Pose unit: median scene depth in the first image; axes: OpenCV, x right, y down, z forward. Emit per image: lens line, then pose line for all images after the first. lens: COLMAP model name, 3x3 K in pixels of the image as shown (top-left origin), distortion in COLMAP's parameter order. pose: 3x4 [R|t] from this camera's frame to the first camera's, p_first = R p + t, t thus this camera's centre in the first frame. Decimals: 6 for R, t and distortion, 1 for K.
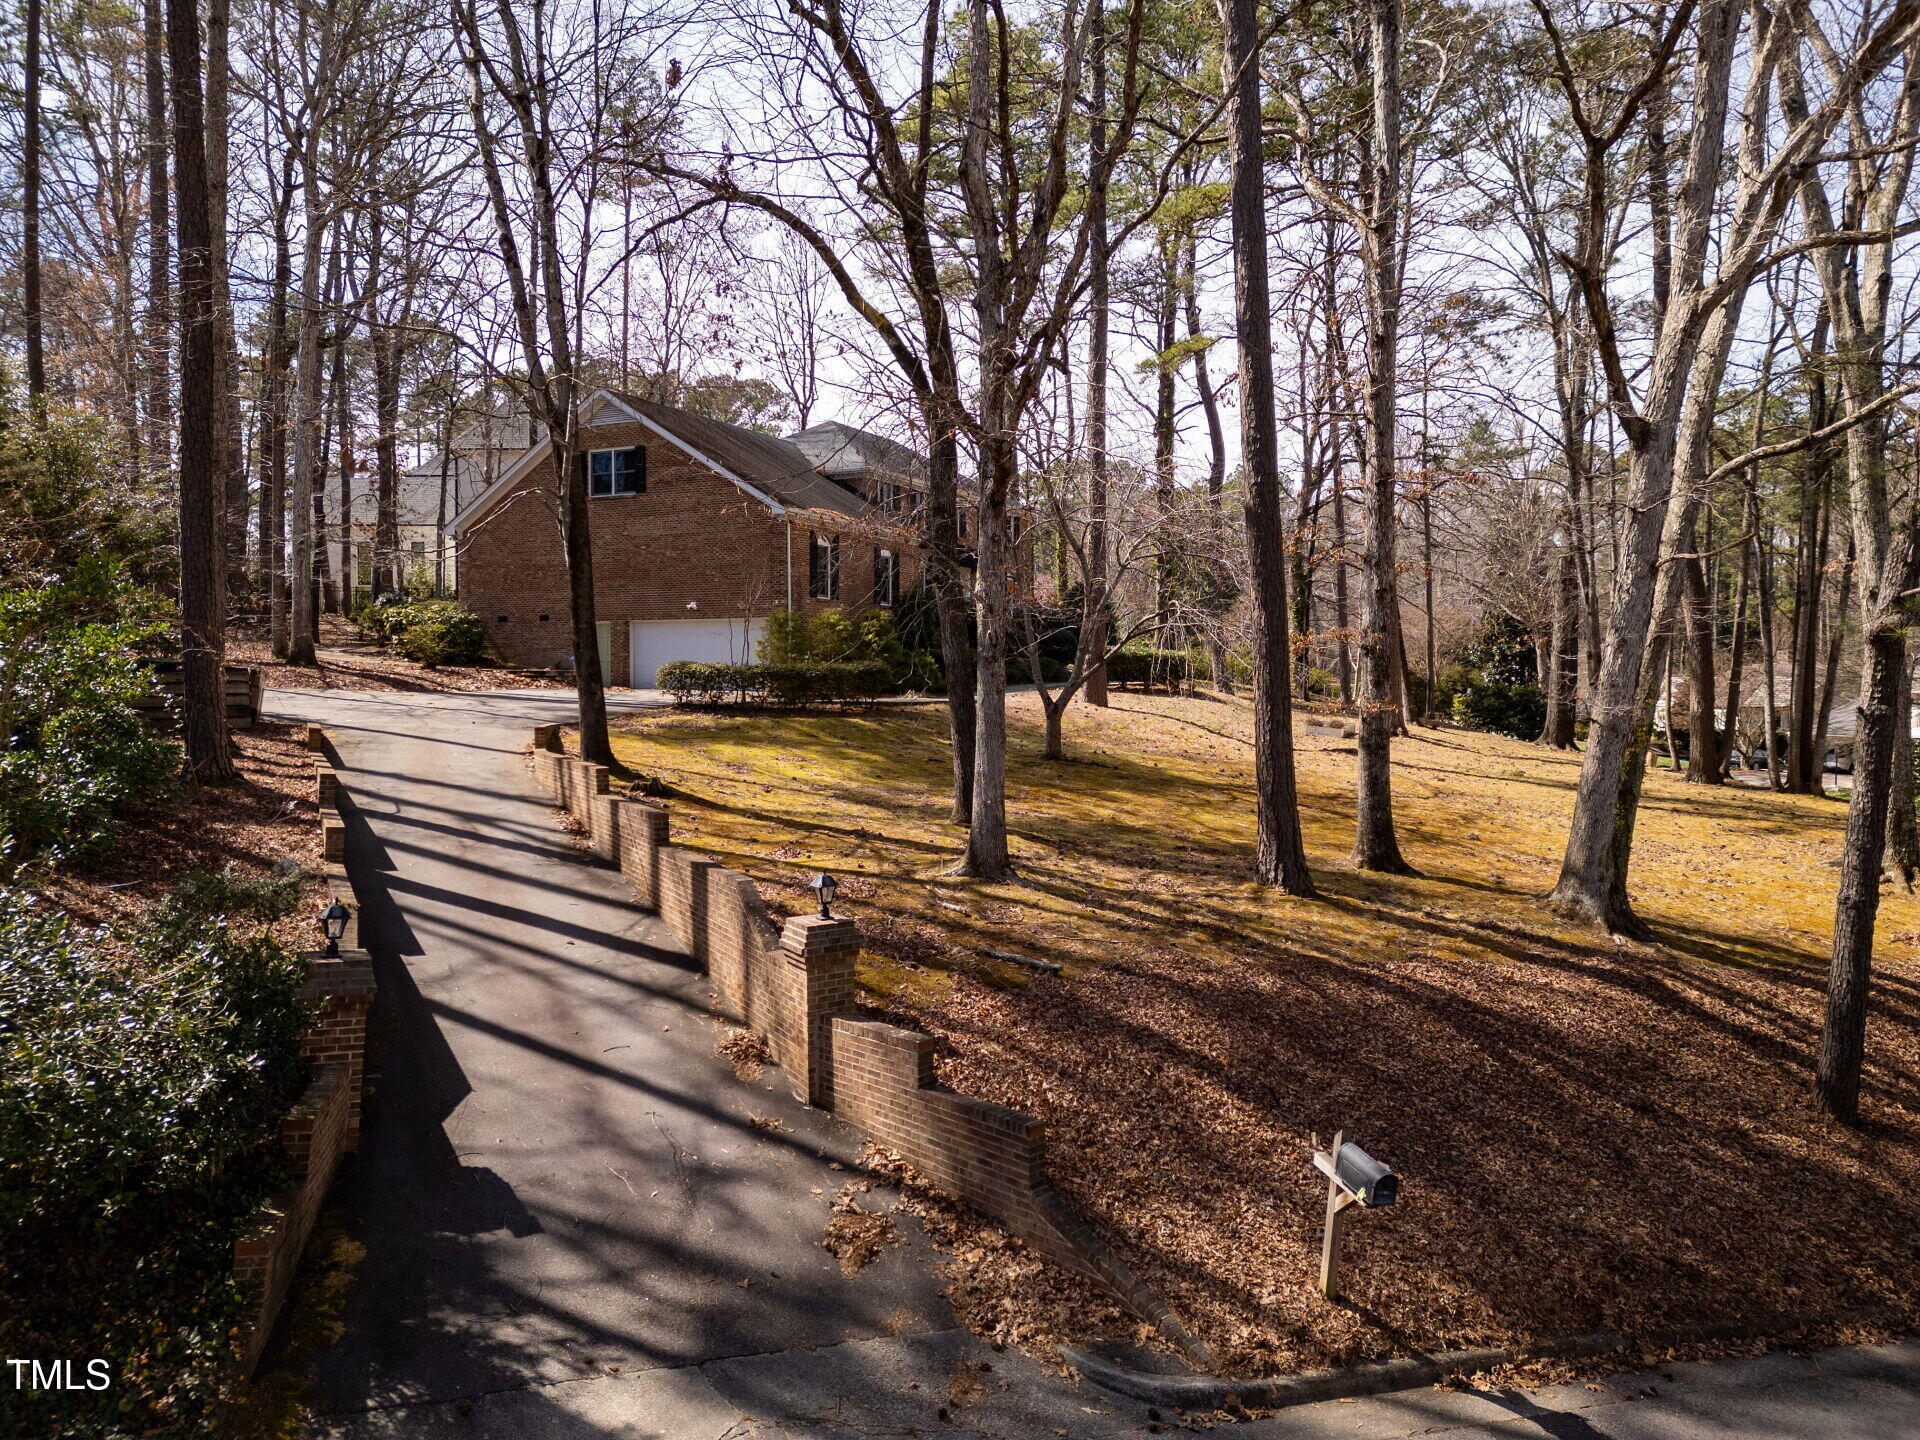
lens RADIAL K [[1349.8, 0, 963.8], [0, 1349.8, 716.0], [0, 0, 1]] dist [0.031398, -0.011489]
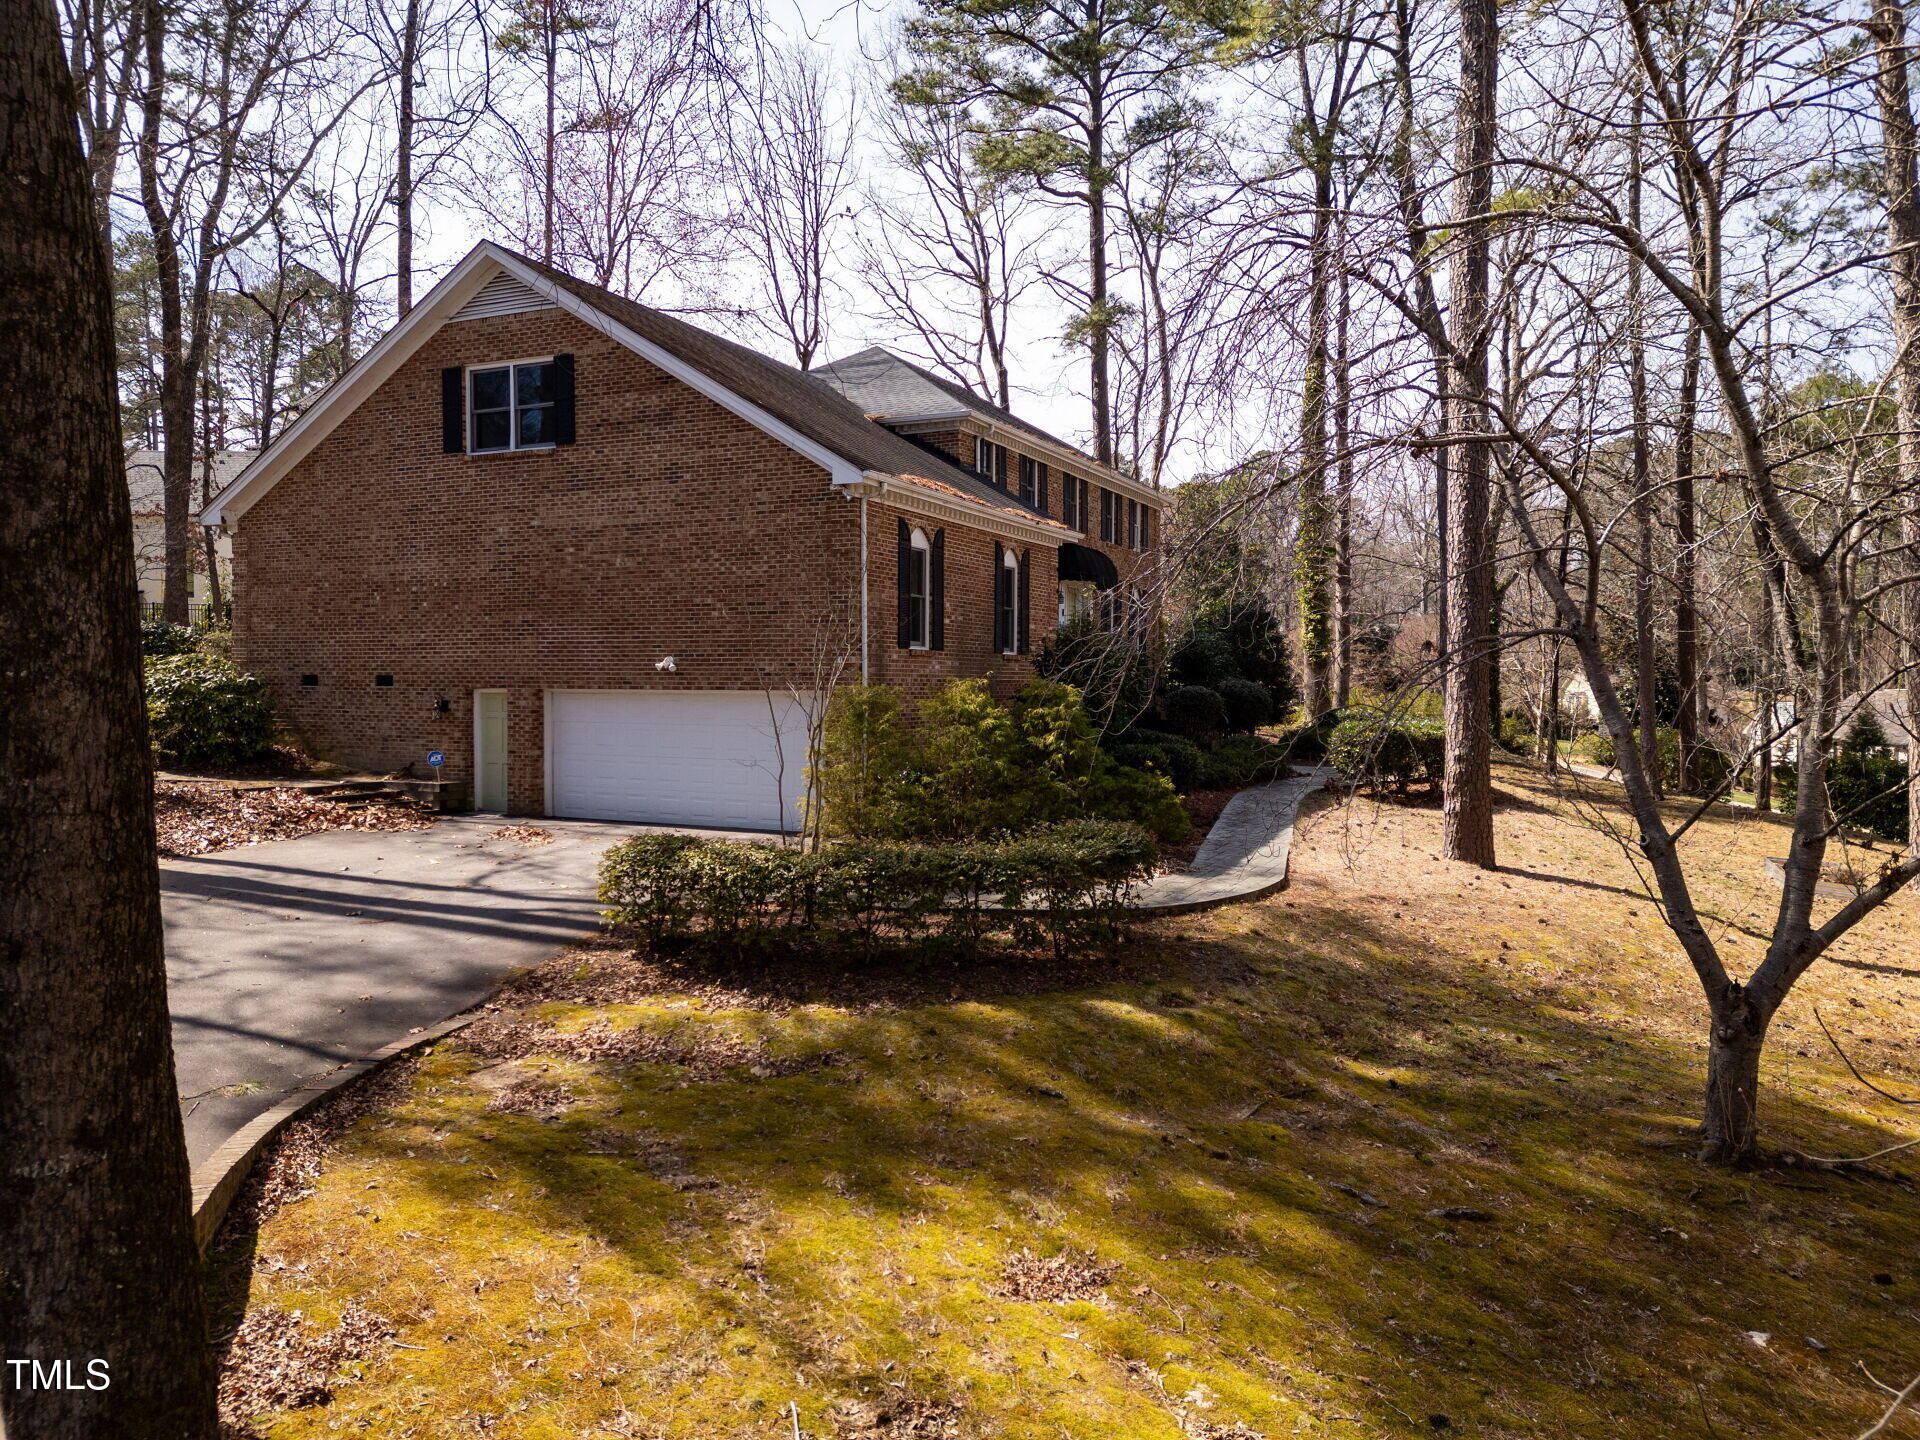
lens RADIAL K [[1349.8, 0, 956.0], [0, 1349.8, 719.1], [0, 0, 1]] dist [0.031398, -0.011489]
pose [[0.999260, -0.001519, 0.038440, -0.108791], [0.001498, 0.999999, 0.000578, -0.059695], [-0.038441, -0.000520, 0.999261, 0.475295]]
